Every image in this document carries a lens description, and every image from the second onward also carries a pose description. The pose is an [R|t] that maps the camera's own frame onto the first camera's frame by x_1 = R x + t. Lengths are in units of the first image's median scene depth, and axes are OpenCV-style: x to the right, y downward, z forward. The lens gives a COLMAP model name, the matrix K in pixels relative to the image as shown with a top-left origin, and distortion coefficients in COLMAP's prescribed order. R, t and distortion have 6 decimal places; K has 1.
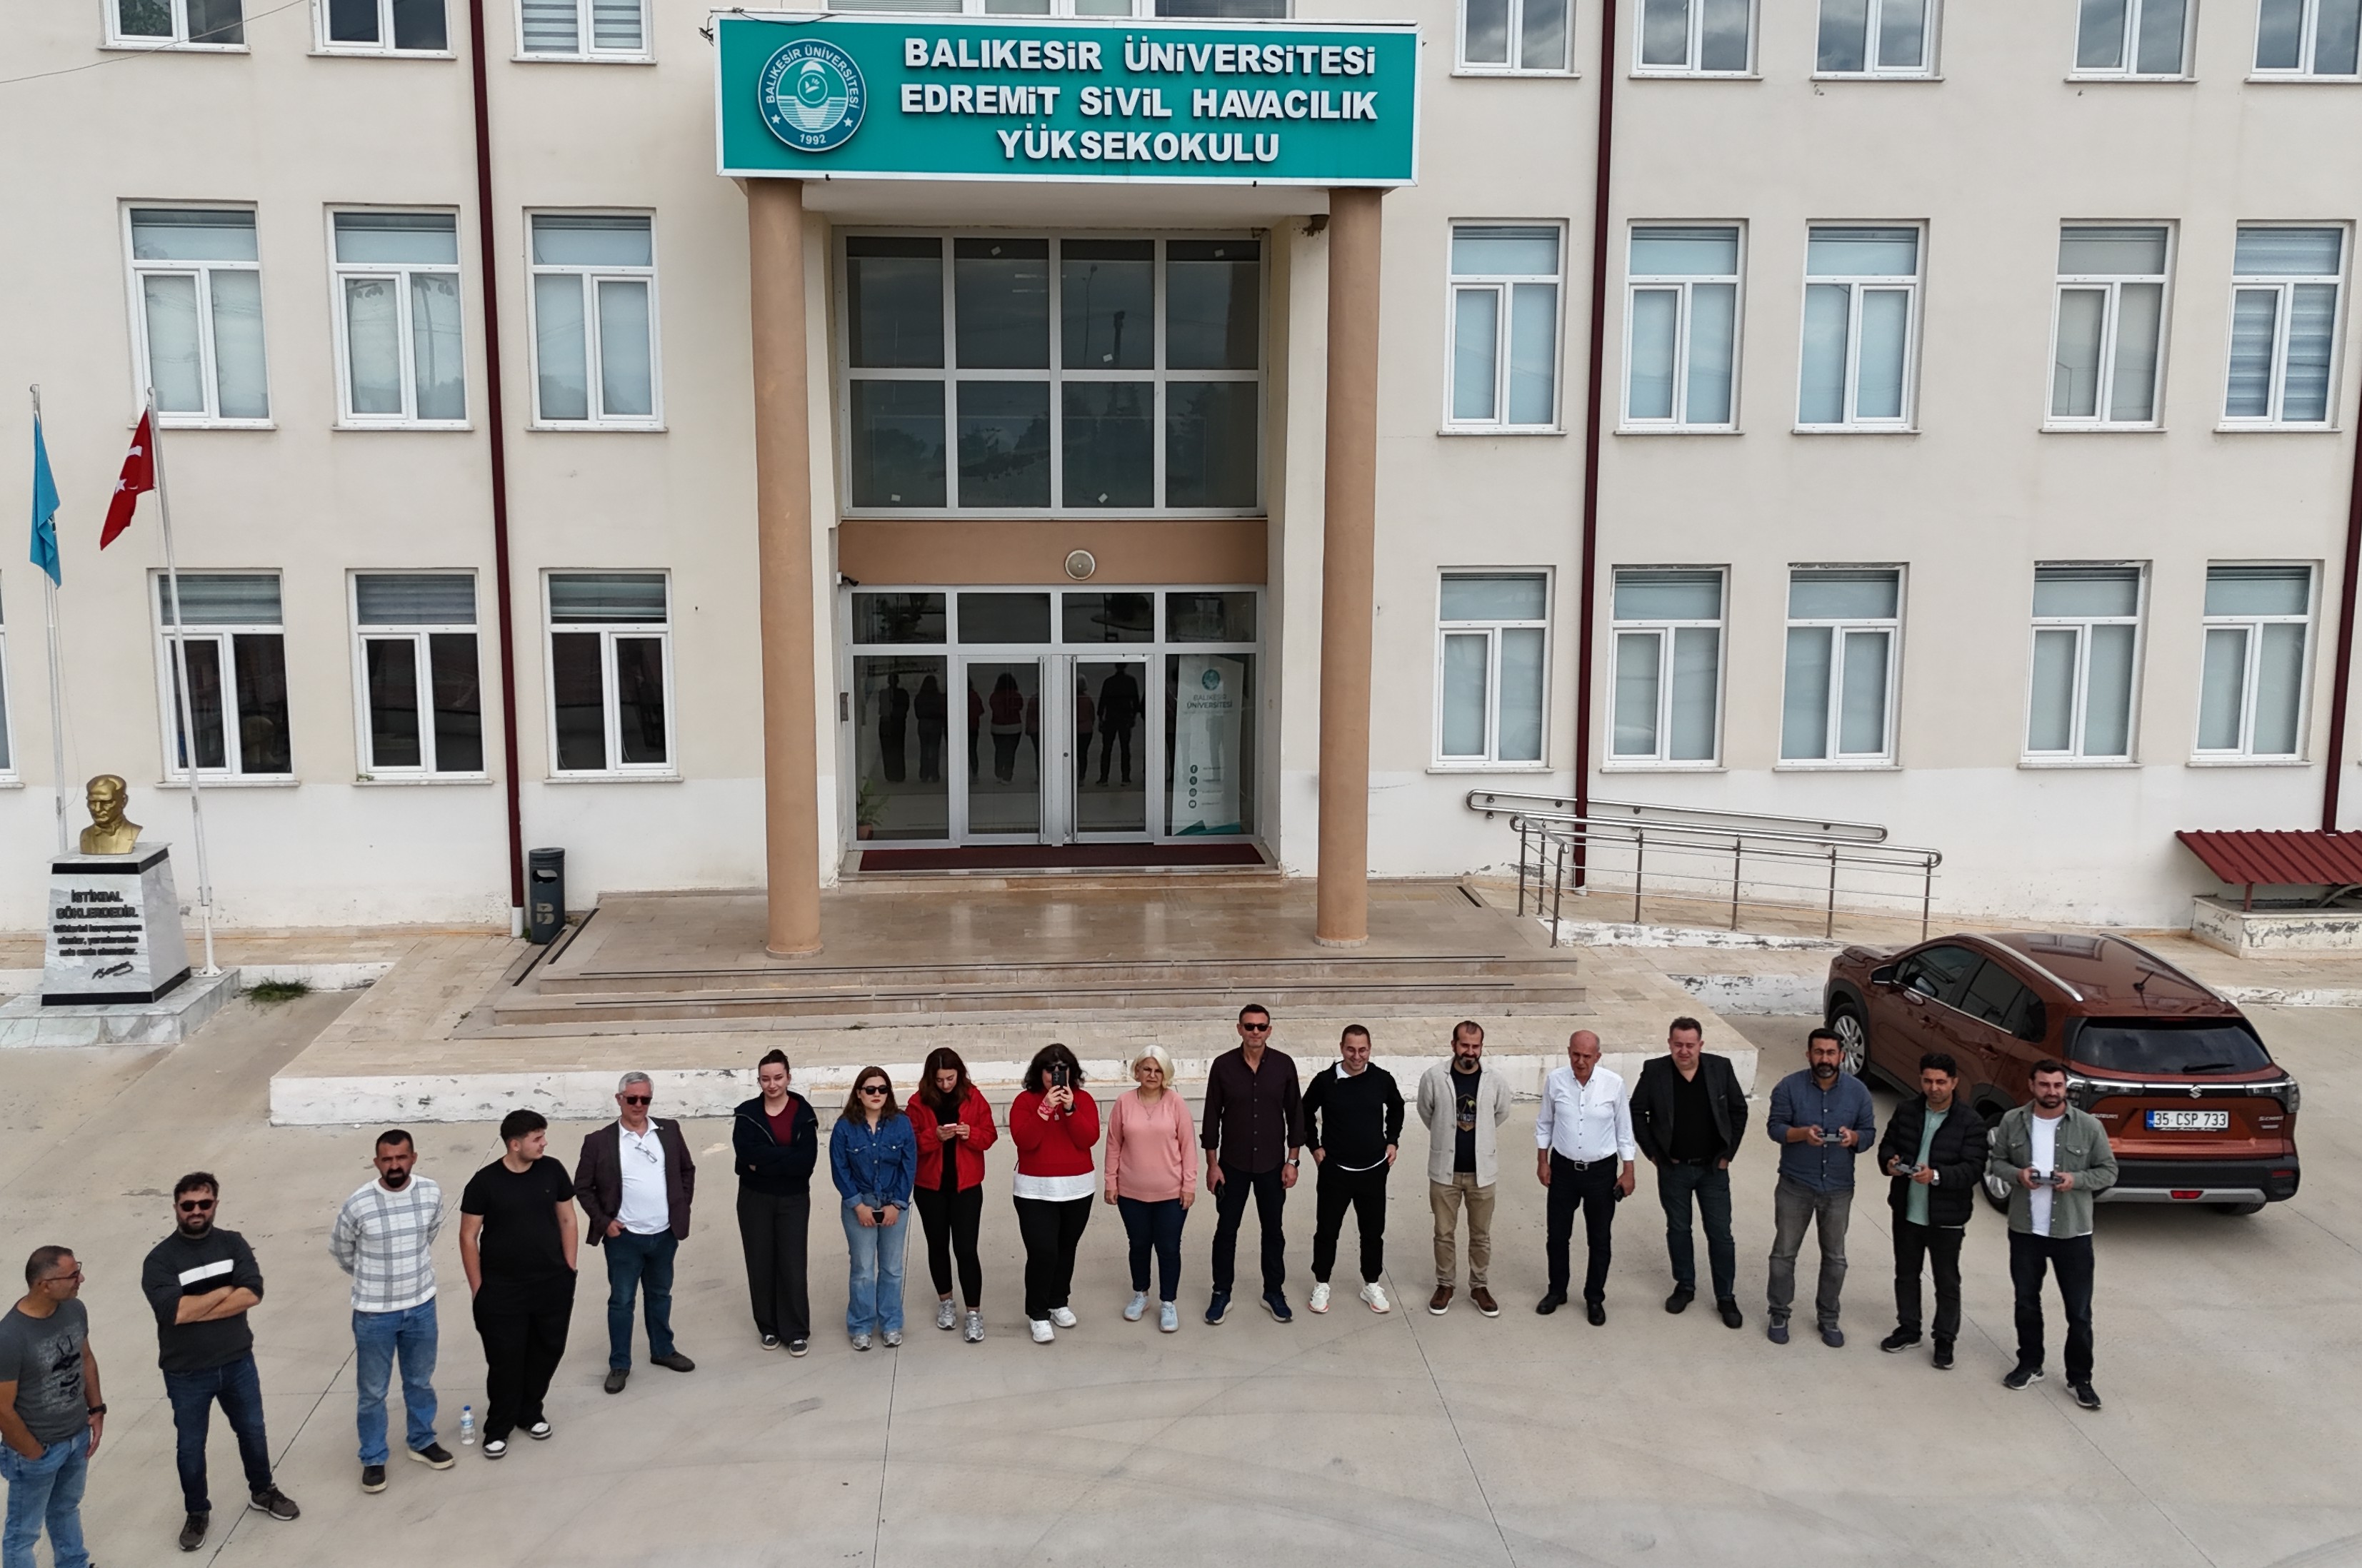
lens RADIAL K [[2179.8, 0, 1165.4], [0, 2179.8, 776.7], [0, 0, 1]] dist [0.056669, -0.011985]
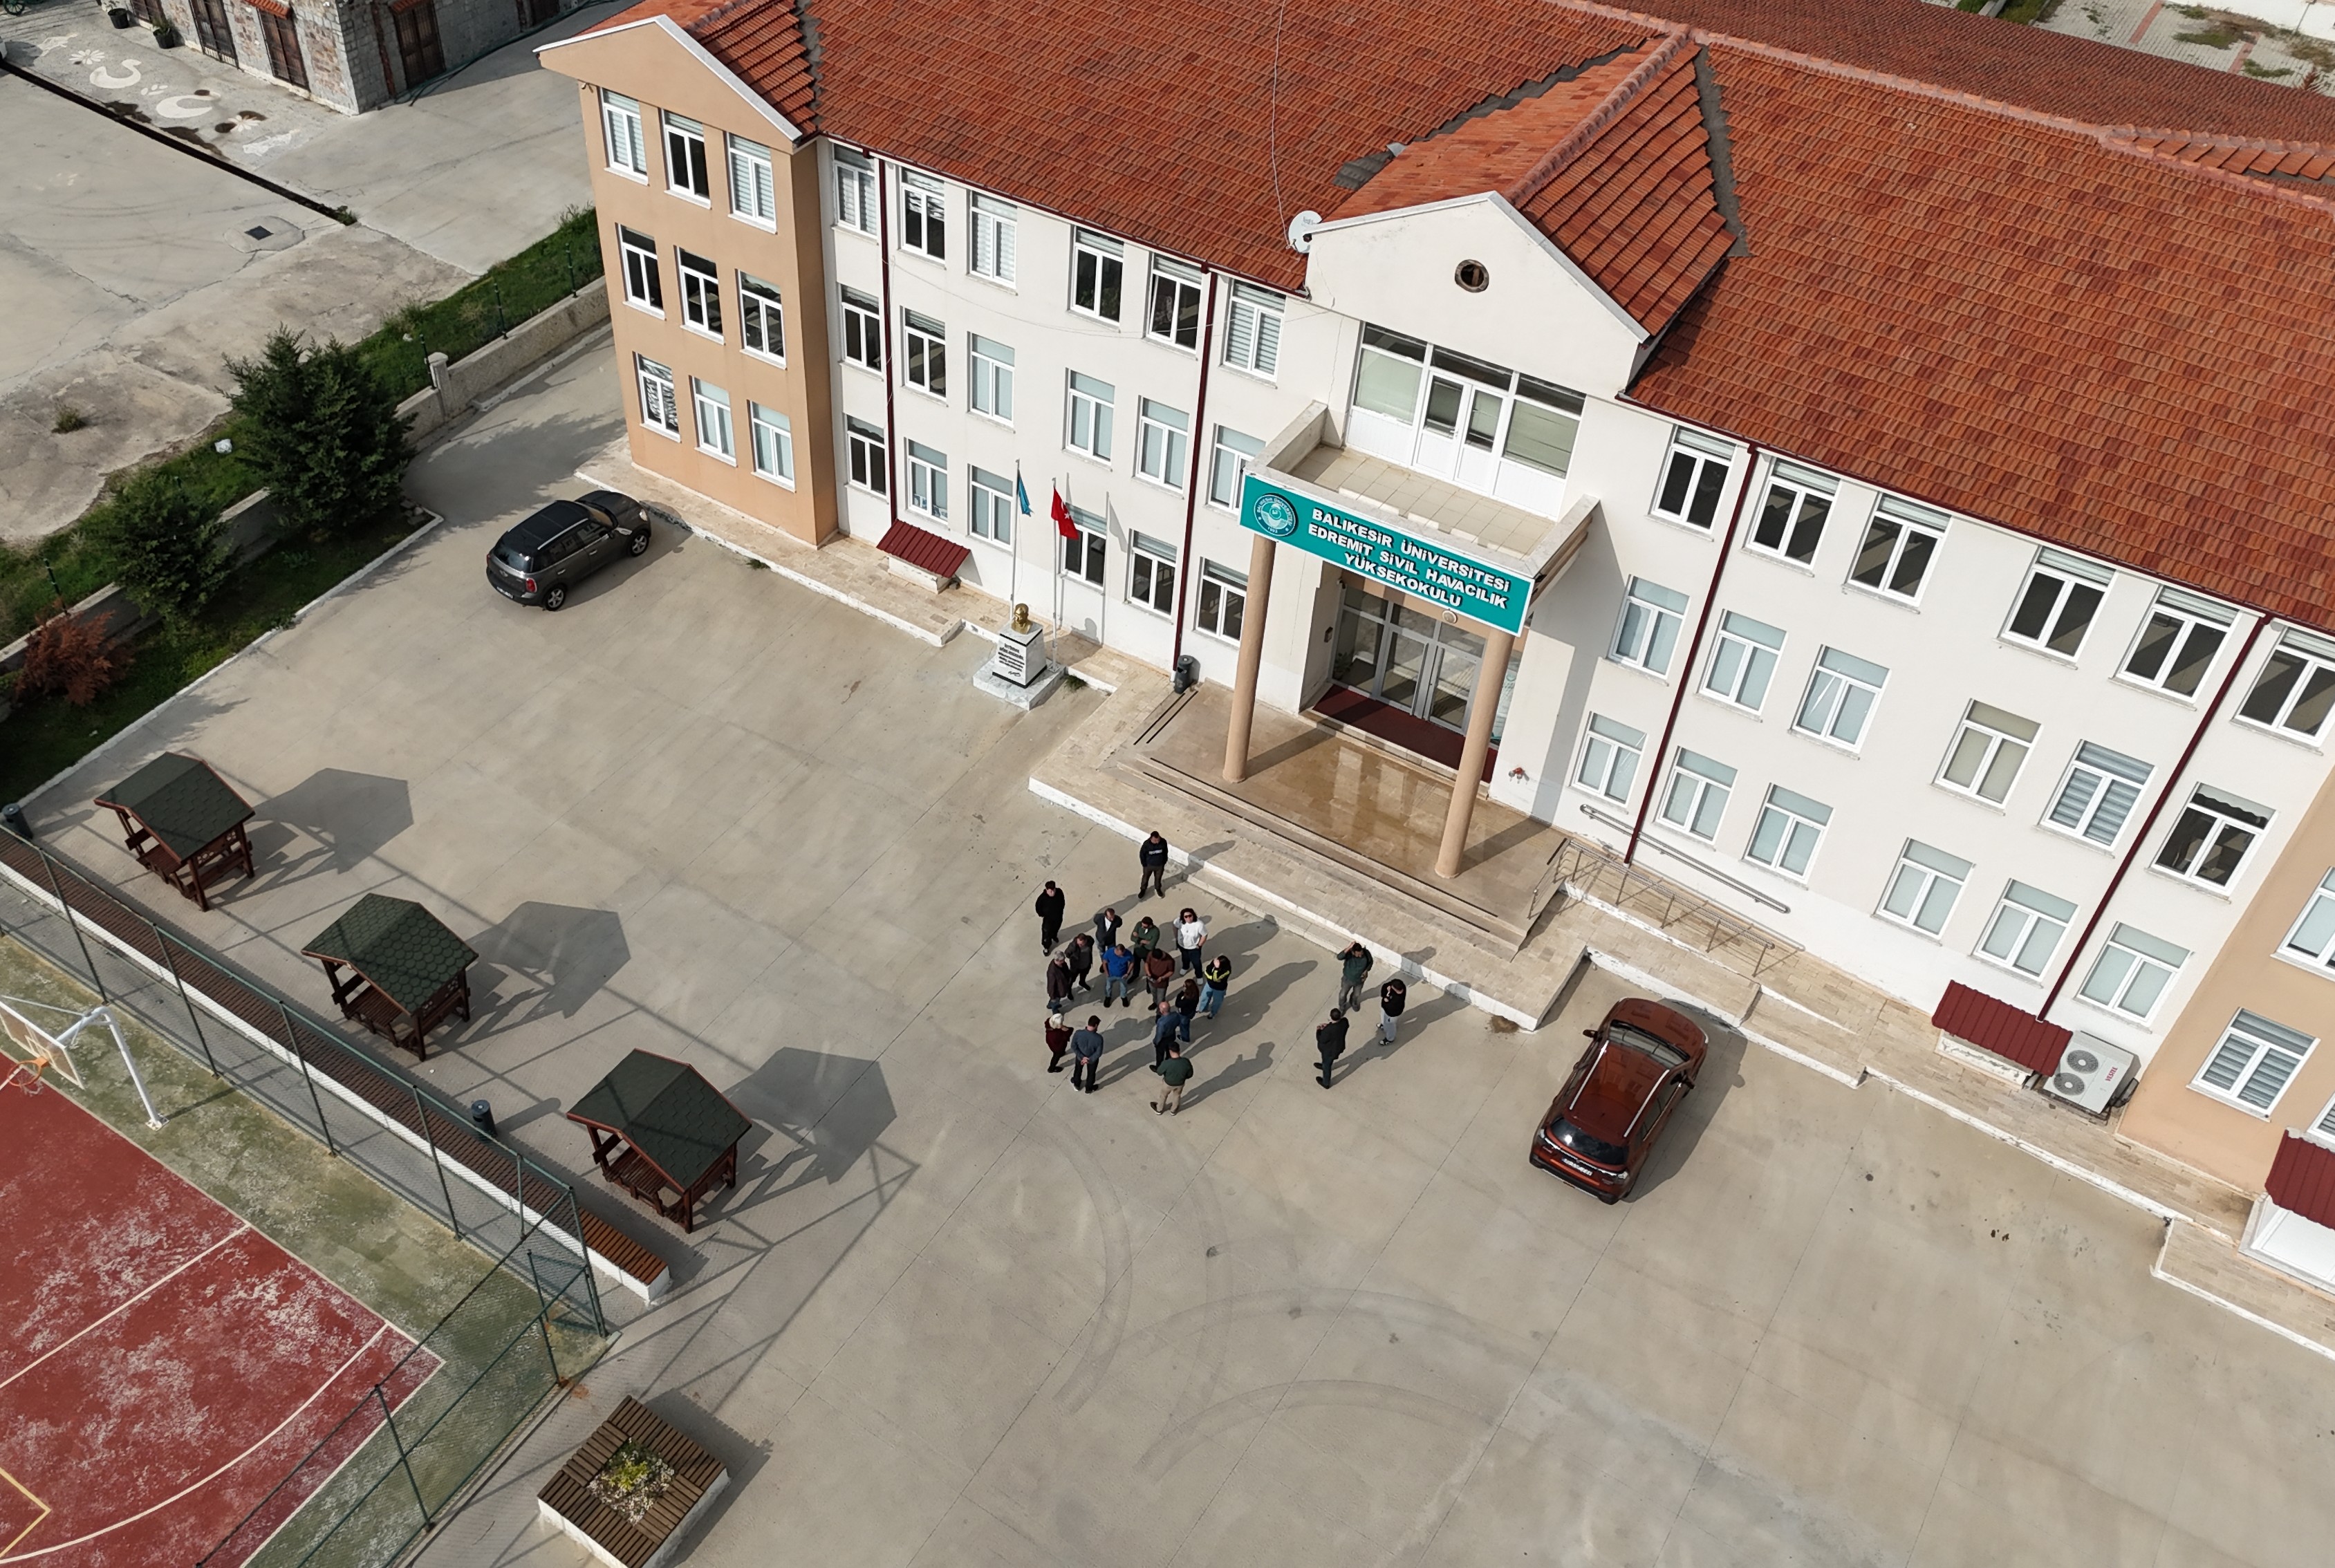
lens RADIAL K [[2050.2, 0, 937.8], [0, 2050.2, 782.1], [0, 0, 1]] dist [0.007539, 0.002810]
pose [[0.759979, 0.440755, -0.477668, 0.679149], [-0.093439, 0.801390, 0.590798, -1.245178], [0.643196, -0.404362, 0.650224, -0.697798]]
